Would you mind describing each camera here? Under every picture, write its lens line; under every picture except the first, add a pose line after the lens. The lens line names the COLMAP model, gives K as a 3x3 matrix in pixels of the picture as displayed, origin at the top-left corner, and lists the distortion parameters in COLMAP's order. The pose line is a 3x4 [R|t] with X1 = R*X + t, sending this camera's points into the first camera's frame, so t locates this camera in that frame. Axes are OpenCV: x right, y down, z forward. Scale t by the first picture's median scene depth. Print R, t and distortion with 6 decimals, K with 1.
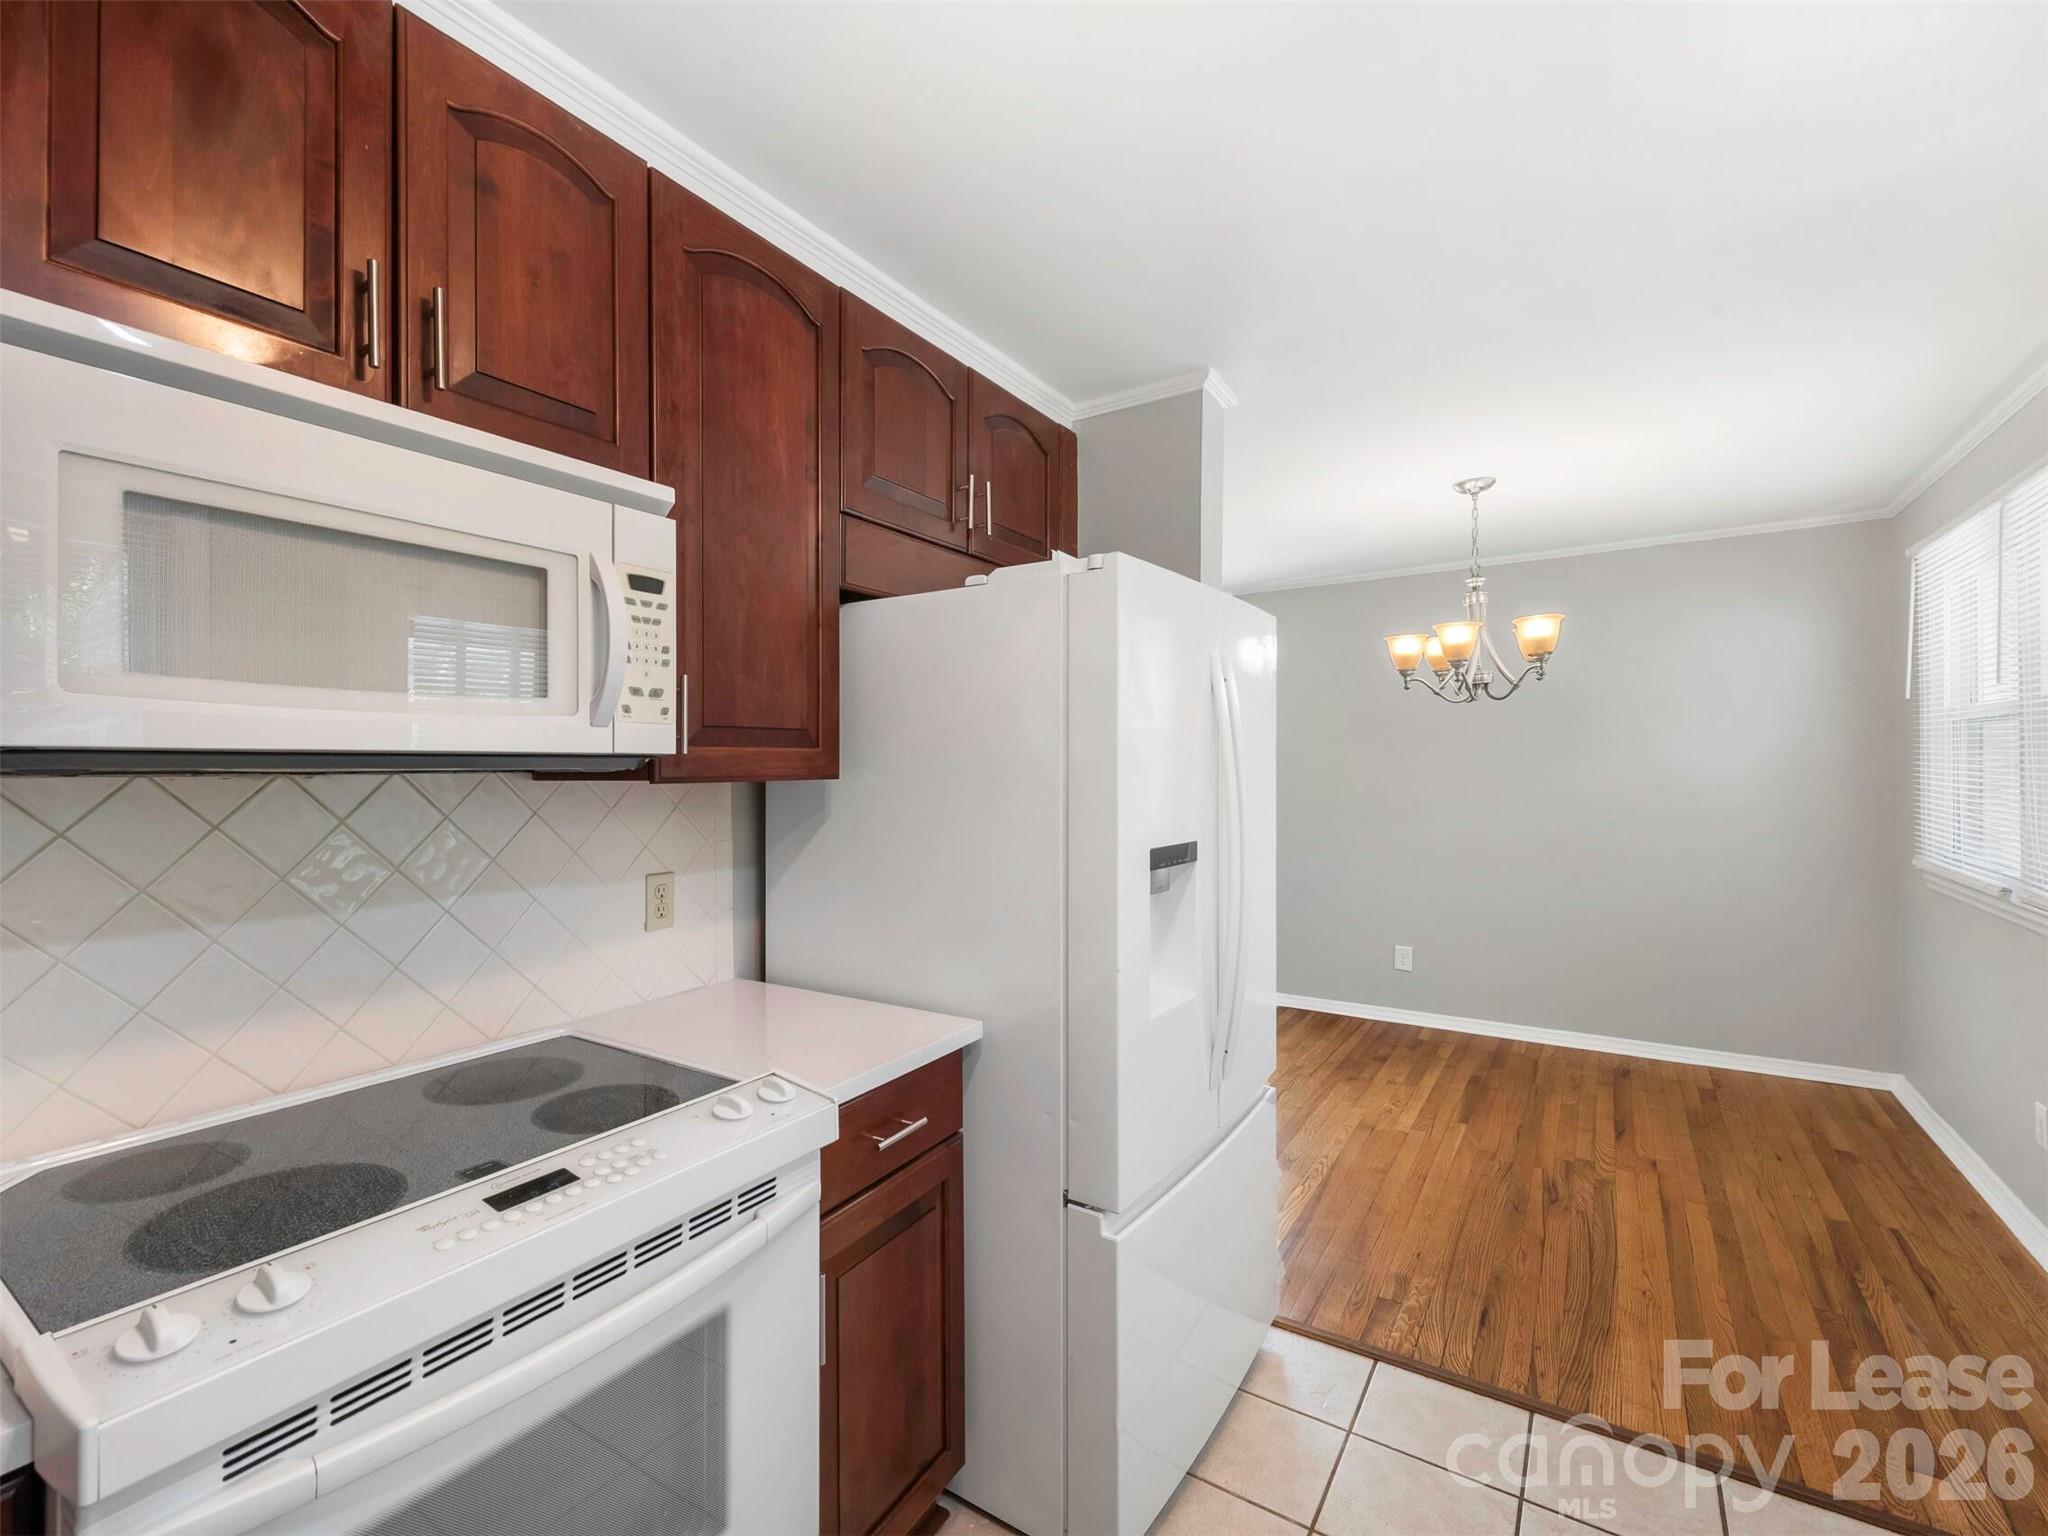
lens RADIAL K [[887.5, 0, 977.2], [0, 887.5, 756.7], [0, 0, 1]] dist [0.021057, -0.008774]
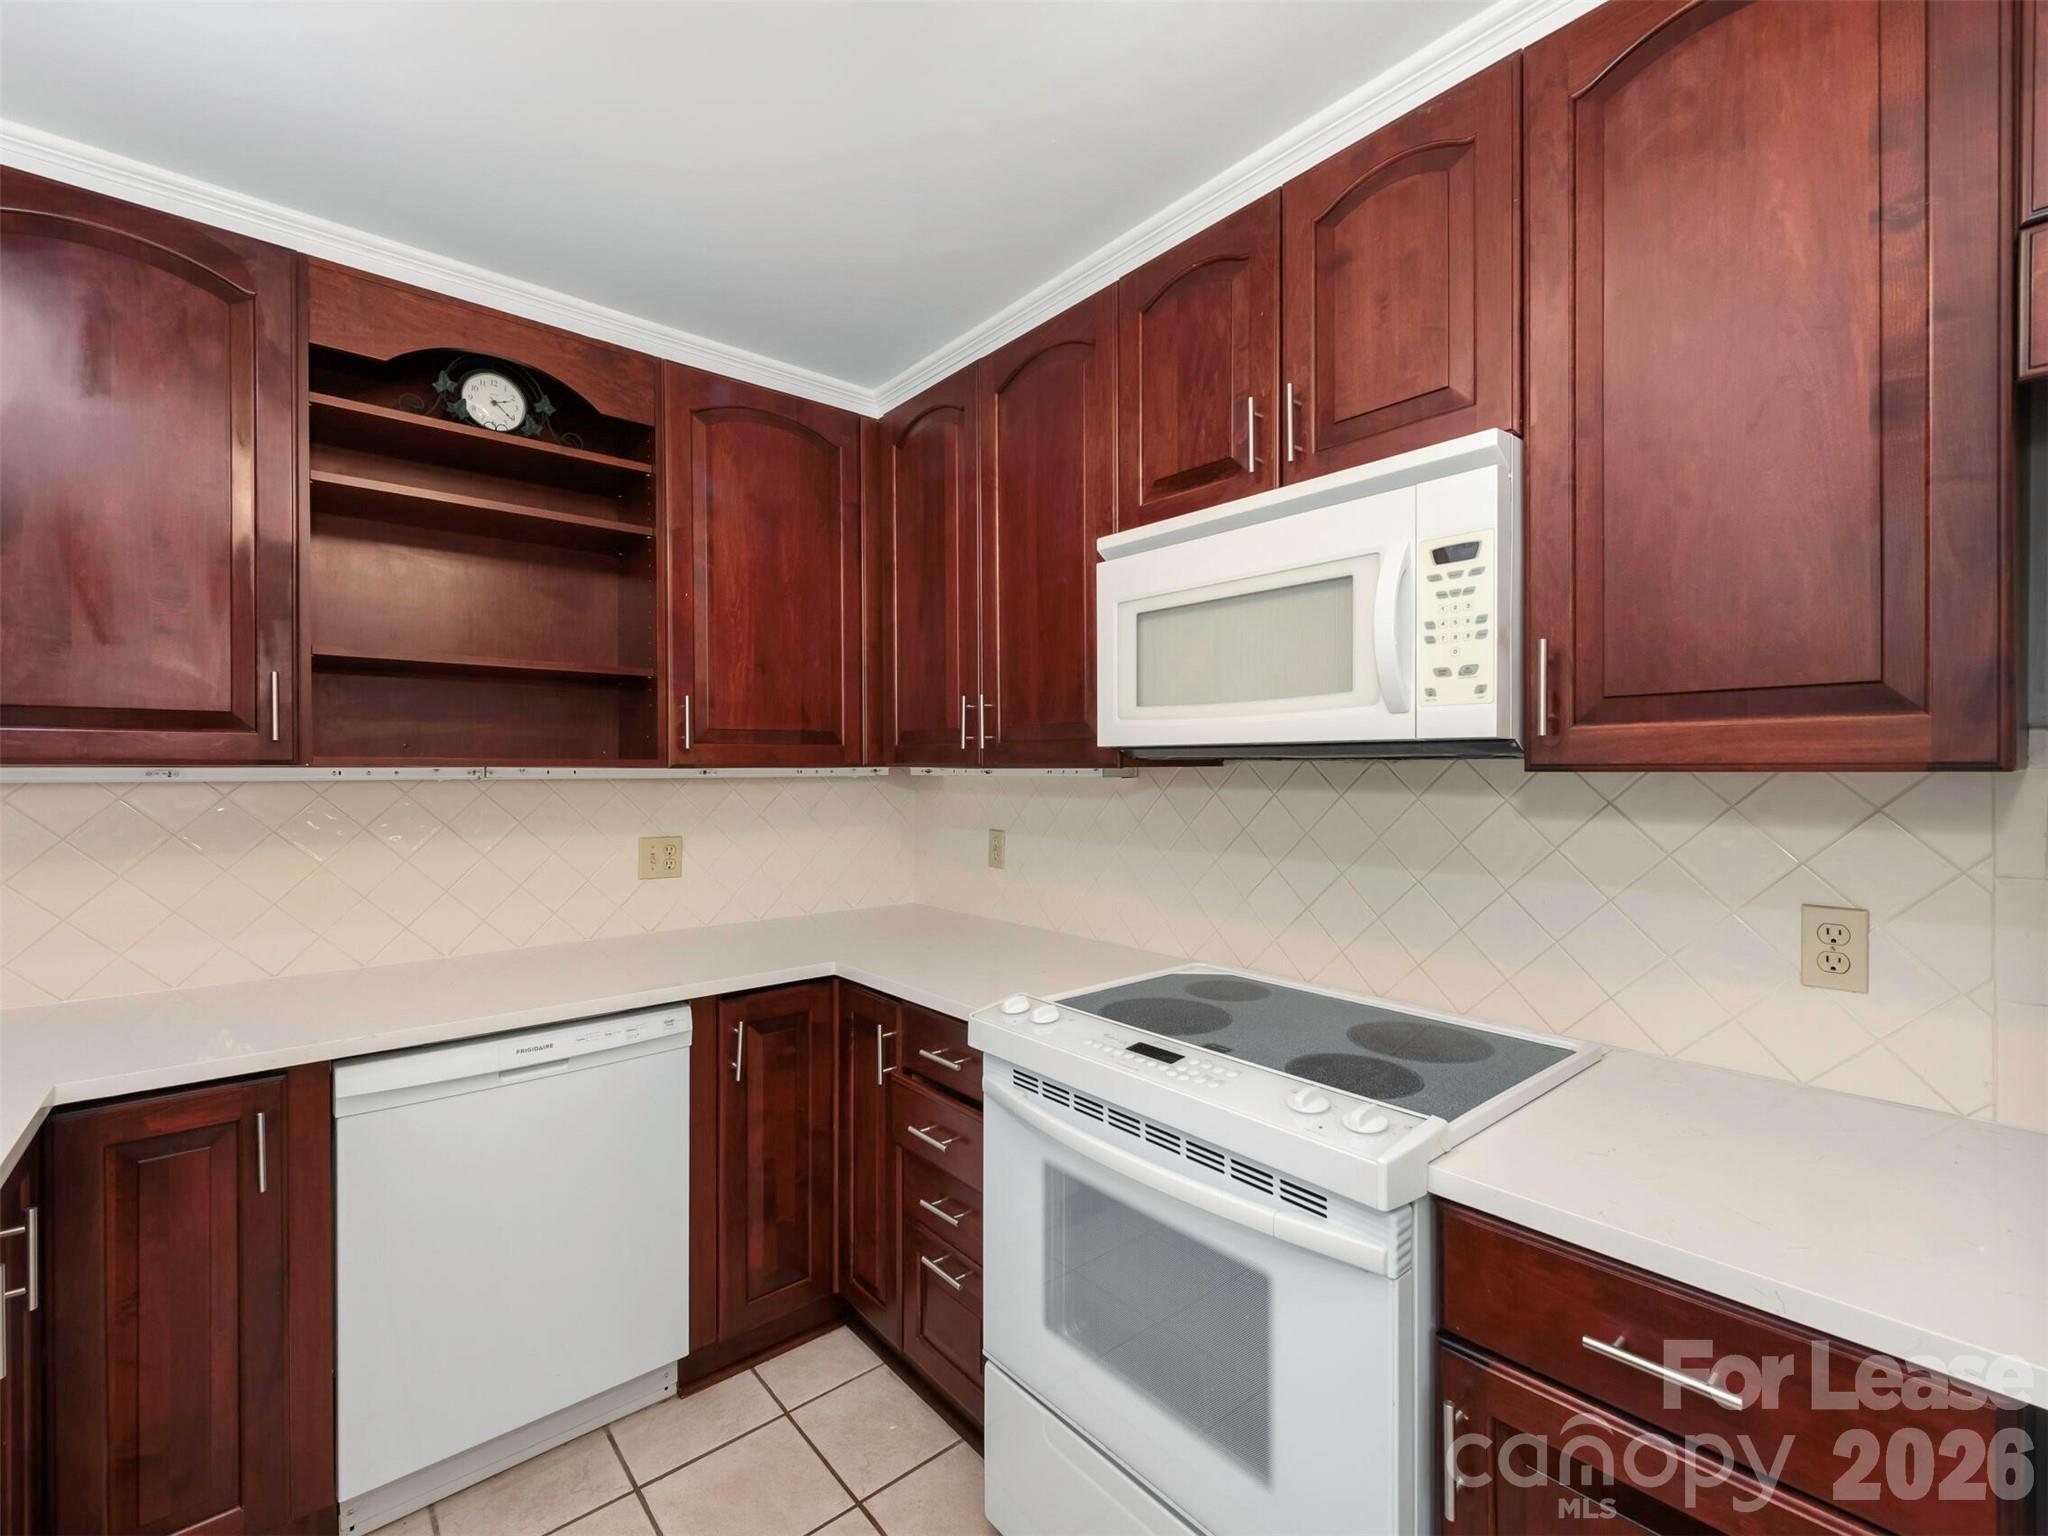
lens RADIAL K [[924.2, 0, 1045.8], [0, 924.2, 764.3], [0, 0, 1]] dist [0.021177, -0.011262]
pose [[-0.248420, 0.006424, -0.968631, 0.672565], [0.016870, 0.999855, 0.002305, 0.014654], [0.968506, -0.015768, -0.248492, 0.840647]]
